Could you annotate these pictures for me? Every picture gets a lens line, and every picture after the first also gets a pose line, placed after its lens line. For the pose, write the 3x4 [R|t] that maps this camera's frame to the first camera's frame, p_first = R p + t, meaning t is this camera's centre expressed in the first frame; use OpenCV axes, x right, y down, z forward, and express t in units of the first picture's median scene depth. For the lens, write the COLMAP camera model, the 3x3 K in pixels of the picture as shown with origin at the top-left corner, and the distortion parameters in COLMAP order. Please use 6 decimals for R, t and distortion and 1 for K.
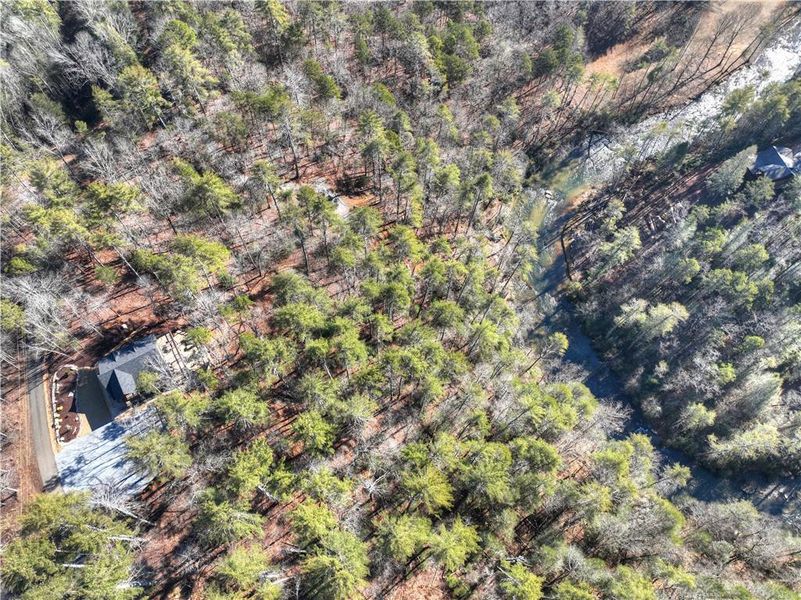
lens RADIAL K [[565.1, 0, 400.5], [0, 565.1, 300.0], [0, 0, 1]] dist [-0.002106, 0.002676]
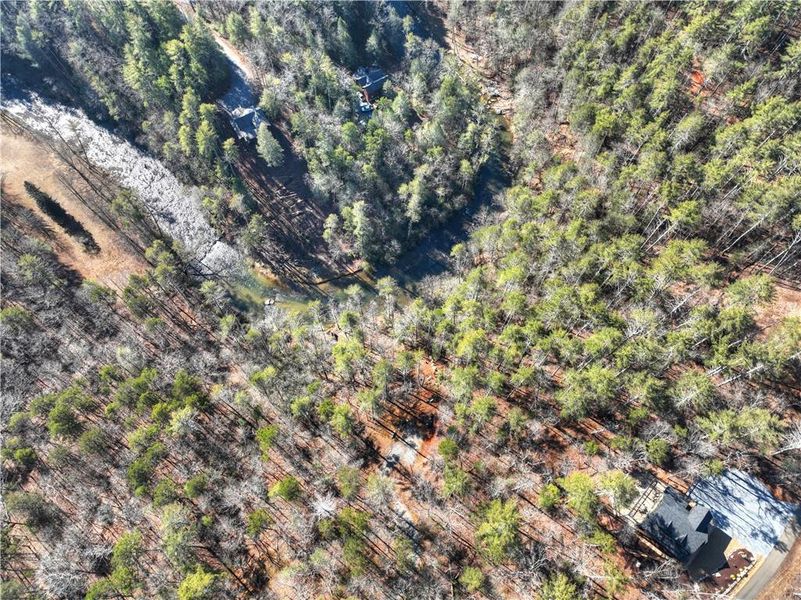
lens RADIAL K [[565.1, 0, 400.5], [0, 565.1, 300.0], [0, 0, 1]] dist [-0.002106, 0.002676]
pose [[-0.289389, -0.872279, 0.394187, -0.380266], [0.839952, -0.033913, 0.541600, -0.968893], [-0.459058, 0.487831, 0.742487, 0.204791]]
